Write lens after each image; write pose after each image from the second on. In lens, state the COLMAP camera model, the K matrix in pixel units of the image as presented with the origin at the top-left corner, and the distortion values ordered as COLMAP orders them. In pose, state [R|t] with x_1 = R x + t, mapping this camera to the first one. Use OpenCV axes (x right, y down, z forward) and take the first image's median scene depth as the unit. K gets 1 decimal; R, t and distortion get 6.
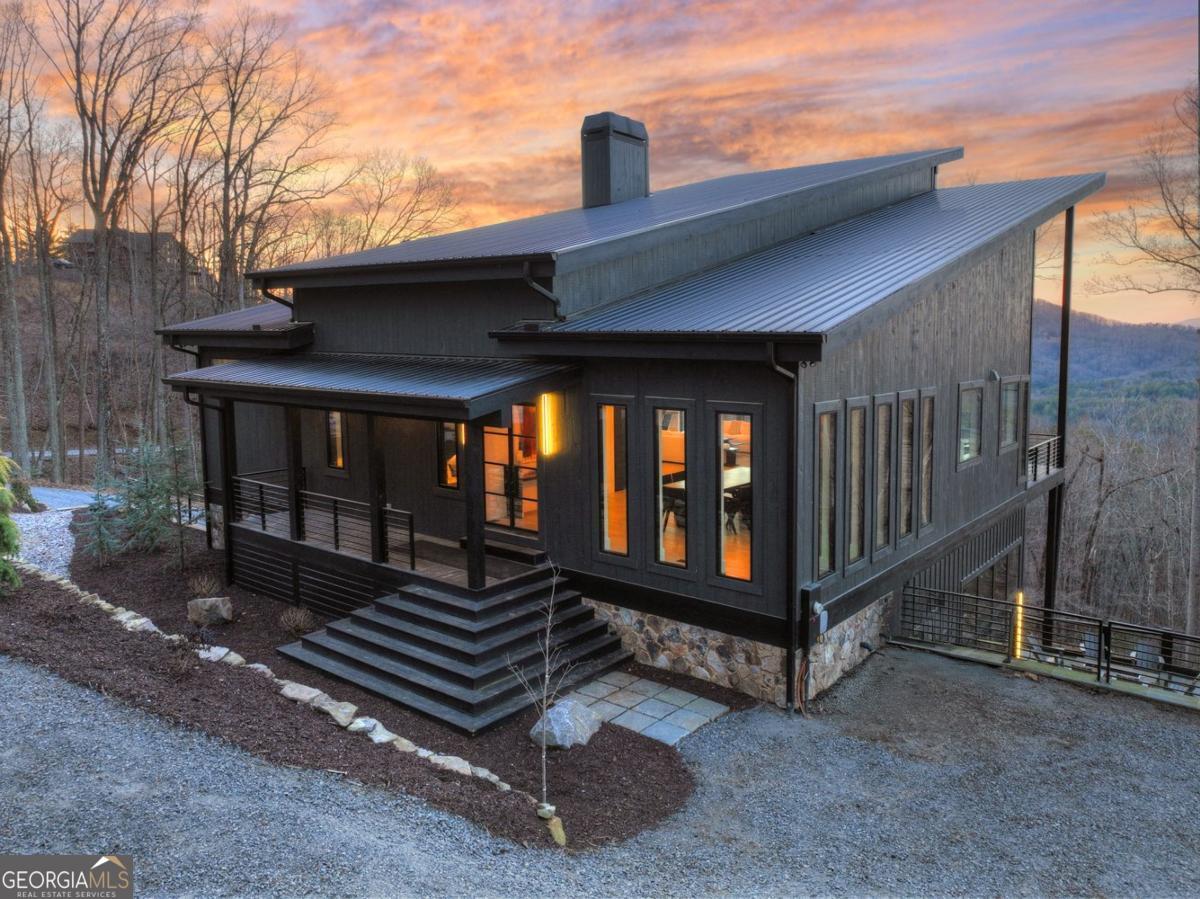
lens RADIAL K [[840.1, 0, 600.5], [0, 840.1, 408.6], [0, 0, 1]] dist [0.004735, 0.000285]
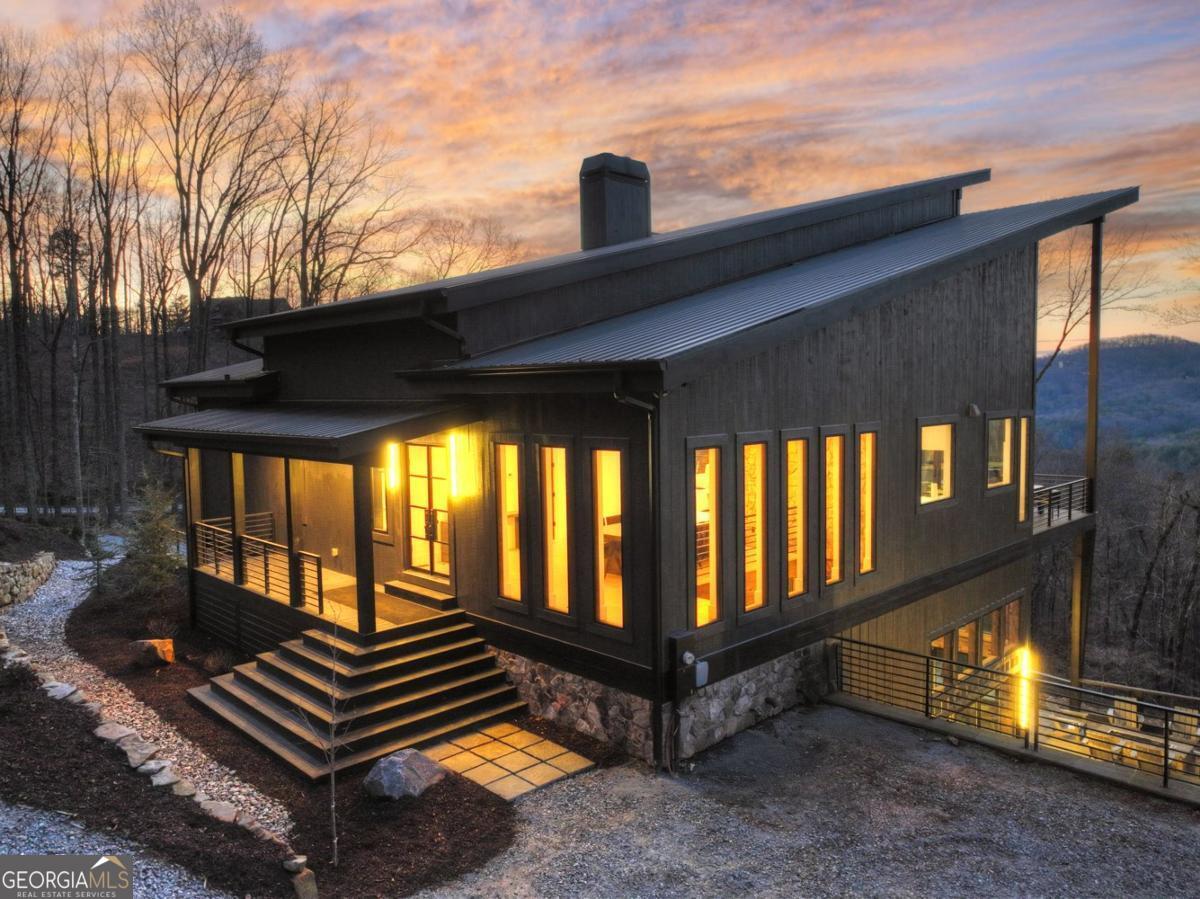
lens RADIAL K [[843.5, 0, 599.9], [0, 843.5, 445.0], [0, 0, 1]] dist [0.002842, 0.002636]
pose [[0.991855, -0.013590, -0.126648, 0.246289], [0.011069, 0.999727, -0.020592, 0.017983], [0.126893, 0.019022, 0.991734, 0.053909]]
